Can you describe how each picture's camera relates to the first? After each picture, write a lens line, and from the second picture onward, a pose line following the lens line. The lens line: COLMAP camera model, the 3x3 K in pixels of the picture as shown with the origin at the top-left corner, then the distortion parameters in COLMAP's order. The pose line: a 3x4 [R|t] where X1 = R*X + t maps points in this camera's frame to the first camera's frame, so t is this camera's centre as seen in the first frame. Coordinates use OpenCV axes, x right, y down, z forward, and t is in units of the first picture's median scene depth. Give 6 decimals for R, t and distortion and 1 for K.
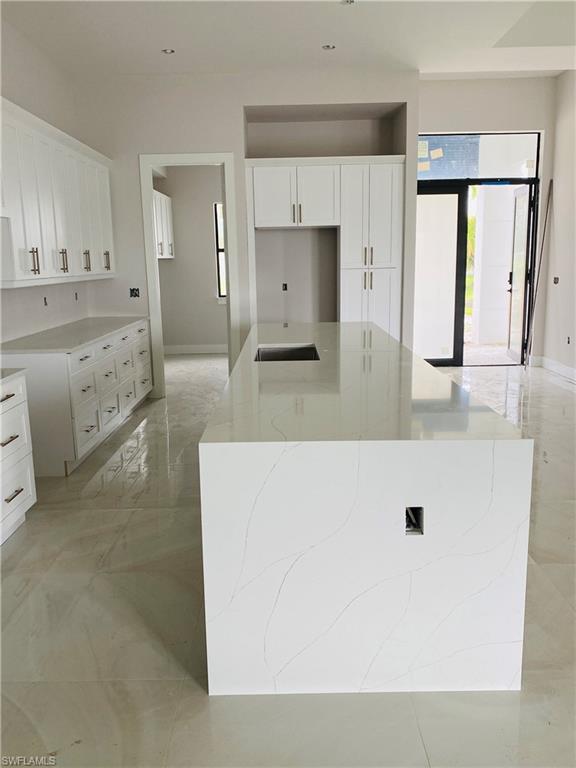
lens RADIAL K [[630.8, 0, 288.0], [0, 630.8, 384.0], [0, 0, 1]] dist [0.030681, 0.000062]
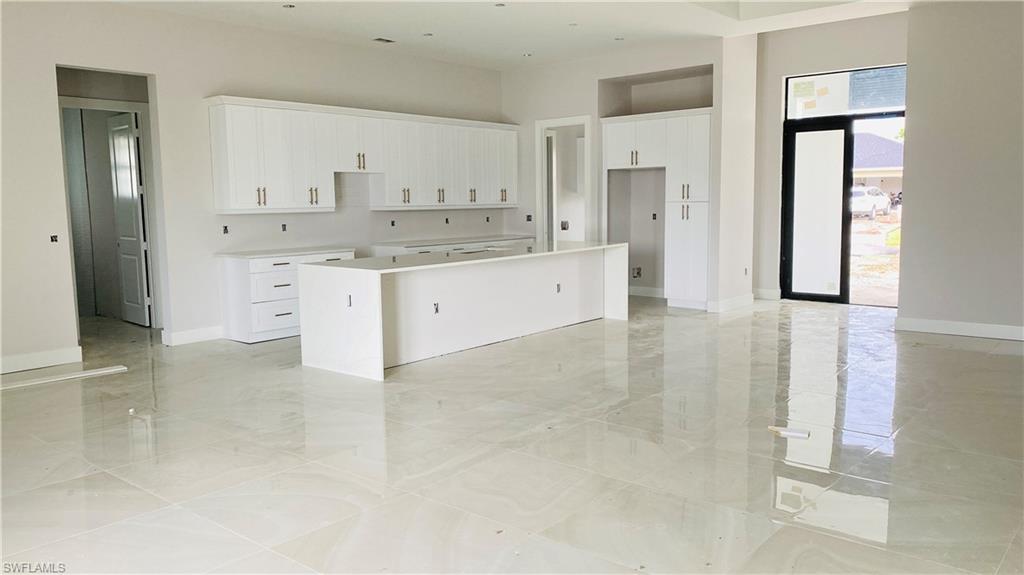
lens RADIAL K [[768.1, 0, 512.0], [0, 768.1, 287.5], [0, 0, 1]] dist [0.001027, -0.002427]
pose [[0.753551, 0.081880, -0.652270, 0.833698], [-0.125412, 0.991896, -0.020372, 0.044790], [0.645316, 0.097154, 0.757713, -0.277019]]
